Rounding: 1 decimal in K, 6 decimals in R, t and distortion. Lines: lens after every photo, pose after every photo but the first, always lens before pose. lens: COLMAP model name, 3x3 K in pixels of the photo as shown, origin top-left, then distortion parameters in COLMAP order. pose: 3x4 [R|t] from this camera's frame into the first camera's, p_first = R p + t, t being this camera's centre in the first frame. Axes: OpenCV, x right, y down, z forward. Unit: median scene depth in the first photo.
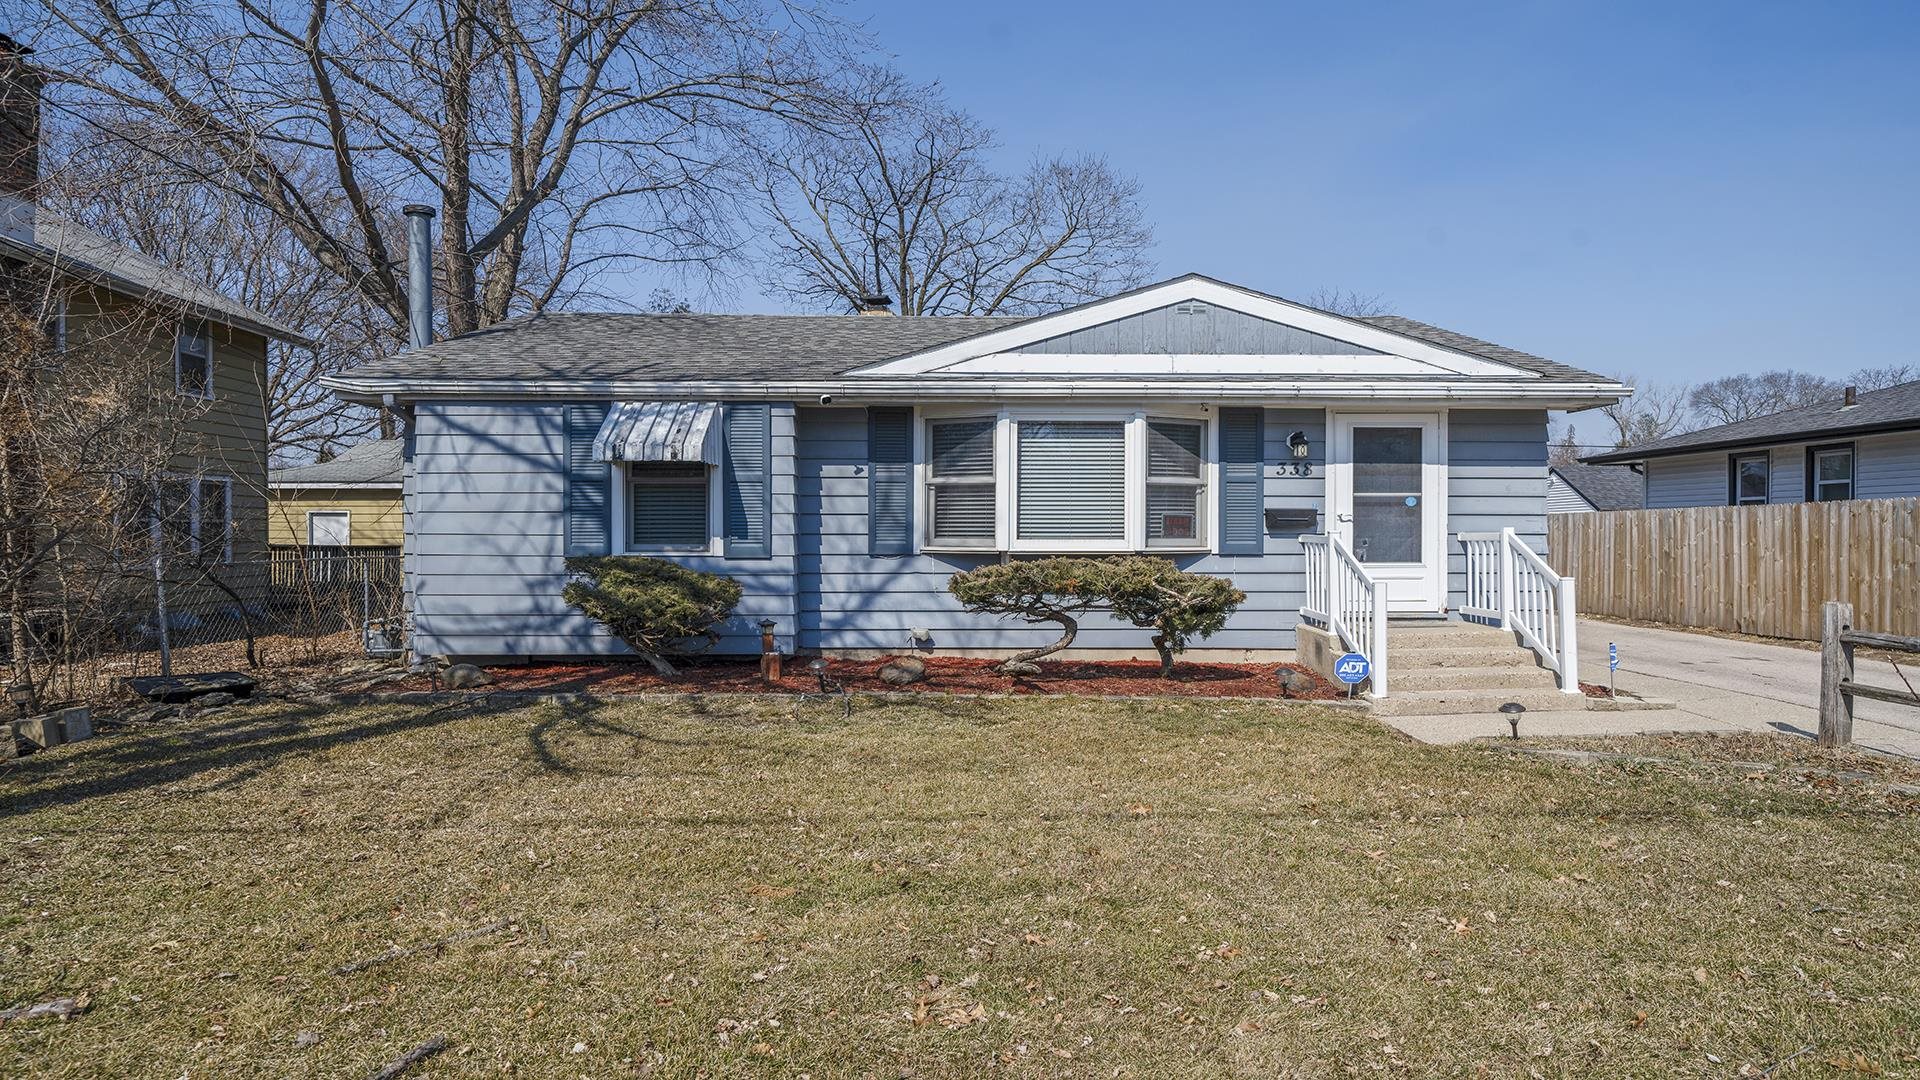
lens RADIAL K [[1155.0, 0, 960.0], [0, 1155.0, 540.0], [0, 0, 1]] dist [0.000190, 0.000192]
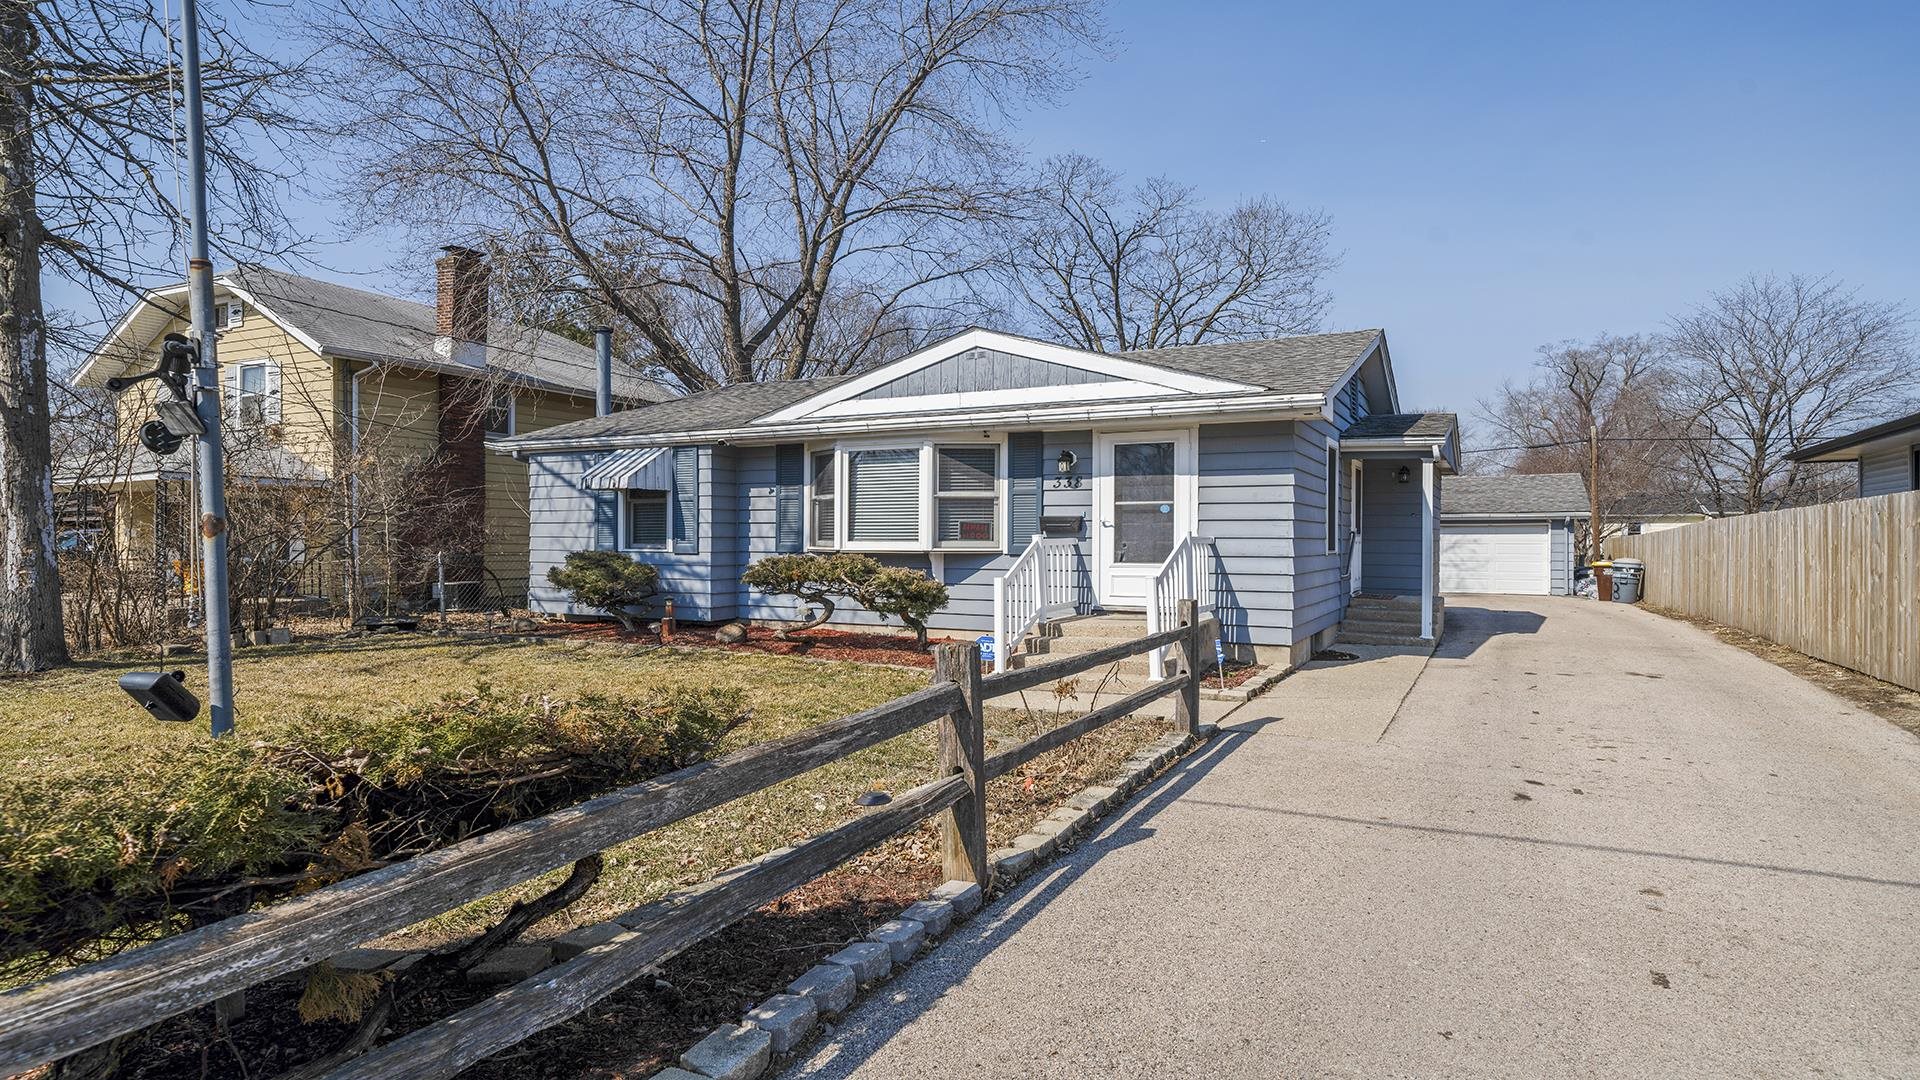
lens RADIAL K [[987.8, 0, 960.0], [0, 987.8, 540.0], [0, 0, 1]] dist [-0.000631, -0.000022]
pose [[0.883692, 0.002306, -0.468064, 0.679346], [-0.005389, 0.999972, -0.005249, 0.003145], [0.468038, 0.007161, 0.883679, 0.062545]]
